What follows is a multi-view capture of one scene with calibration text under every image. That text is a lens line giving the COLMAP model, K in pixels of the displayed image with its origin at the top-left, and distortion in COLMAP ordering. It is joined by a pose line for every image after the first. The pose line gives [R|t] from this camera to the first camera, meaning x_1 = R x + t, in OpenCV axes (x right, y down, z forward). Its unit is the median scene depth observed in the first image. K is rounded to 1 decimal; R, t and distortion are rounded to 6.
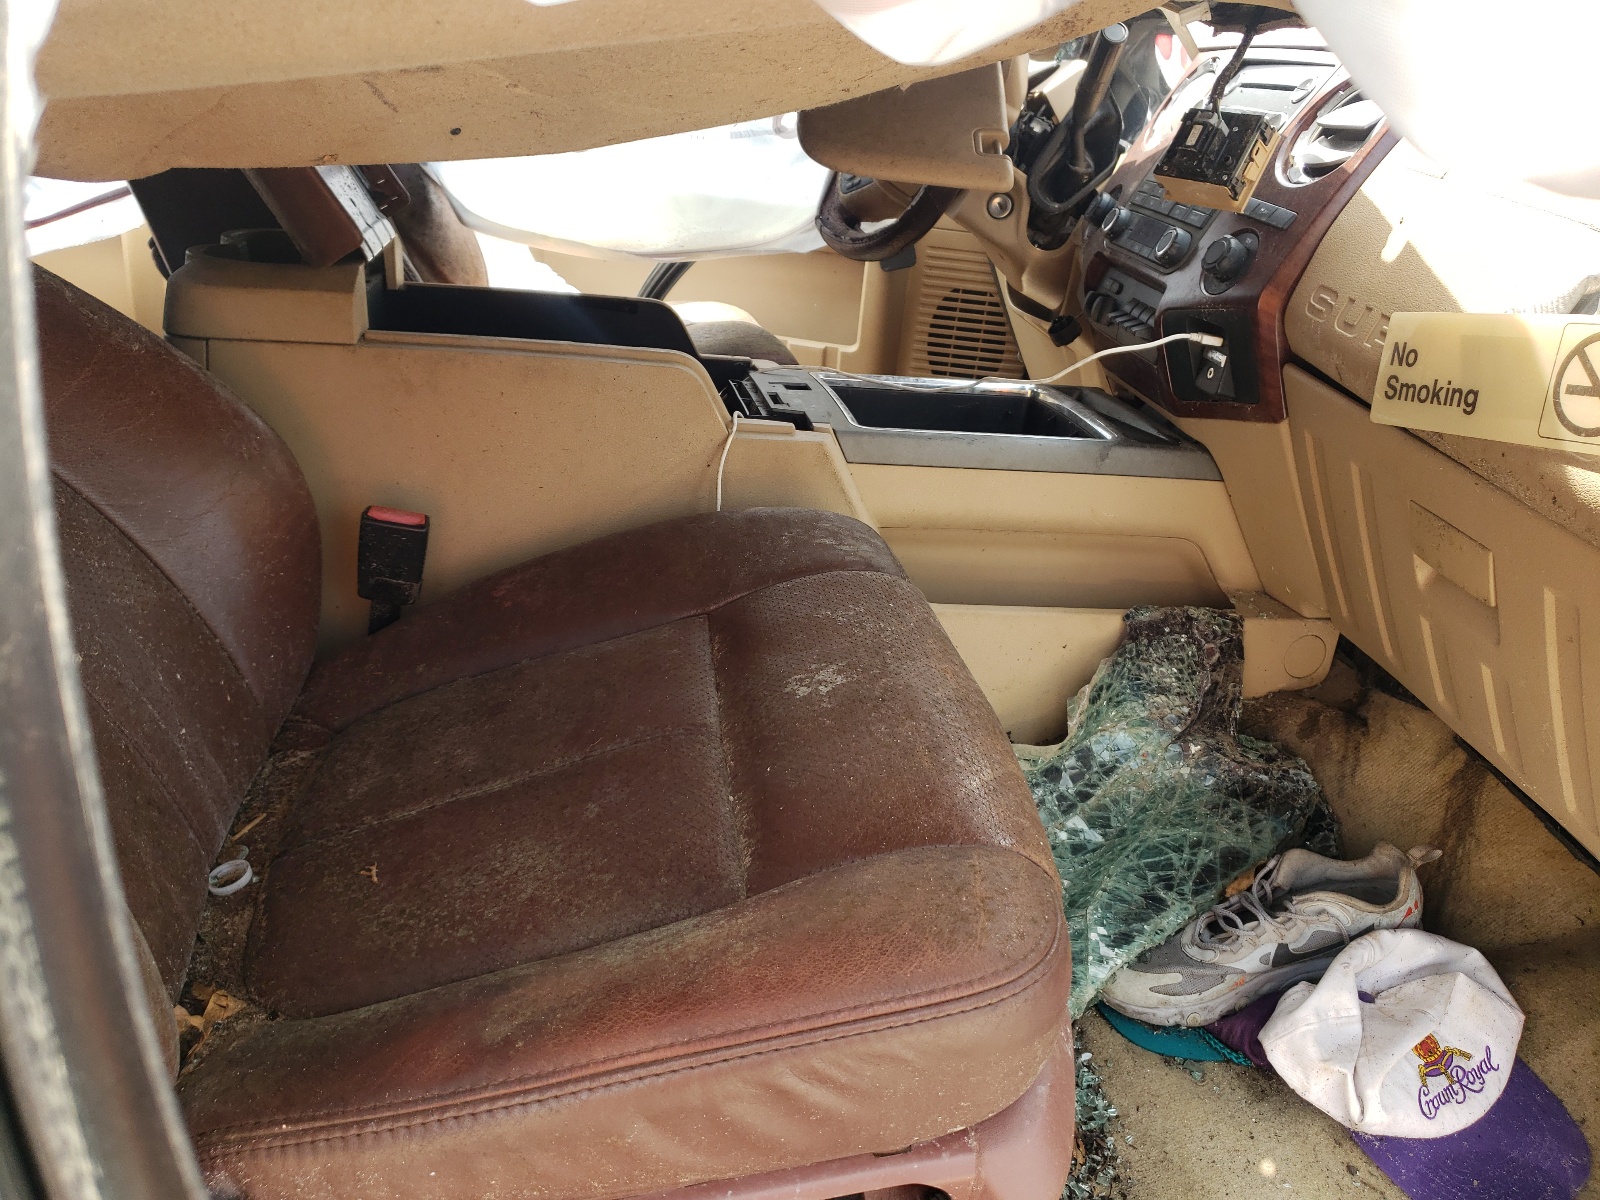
lens RADIAL K [[1215.9, 0, 798.3], [0, 1215.9, 599.3], [0, 0, 1]] dist [-0.006844, -0.001398]
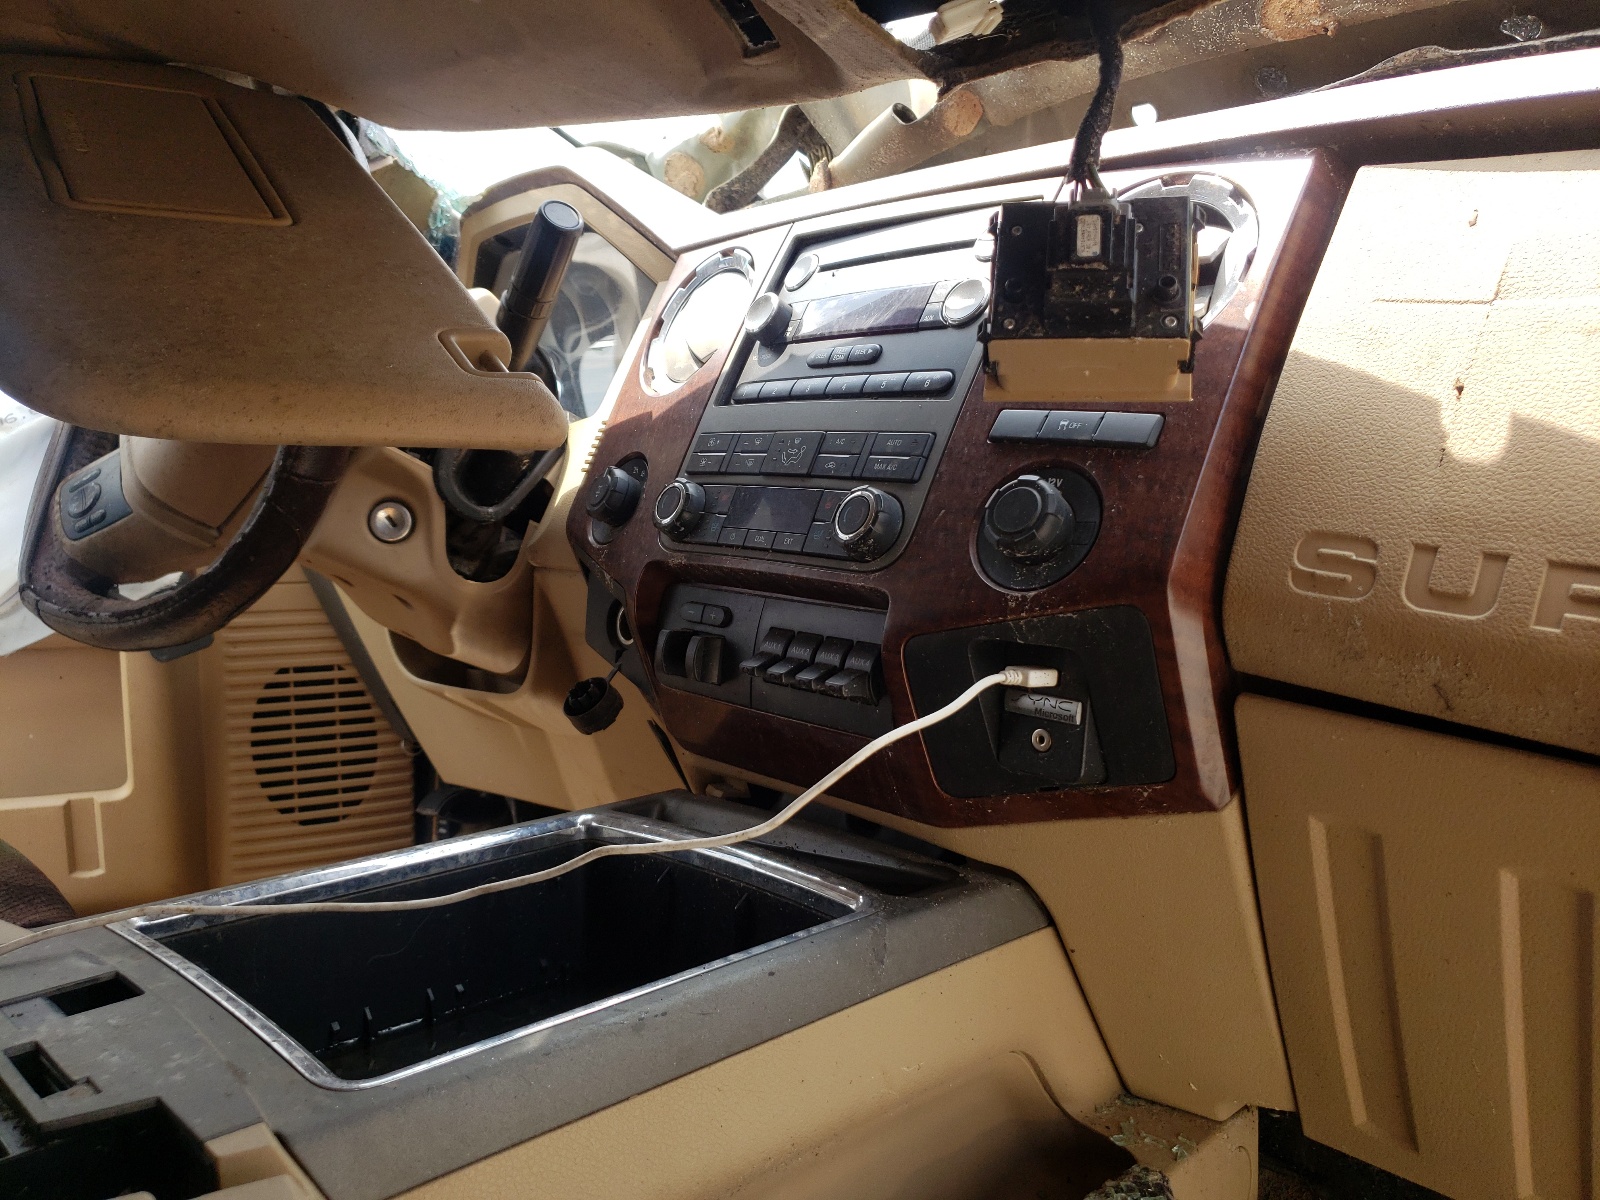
lens RADIAL K [[1253.5, 0, 795.1], [0, 1253.5, 633.2], [0, 0, 1]] dist [0.028991, 0.004036]
pose [[0.821645, -0.159059, 0.547358, -0.015505], [0.288125, 0.944459, -0.158053, -0.119686], [-0.491817, 0.287571, 0.821839, 0.416296]]
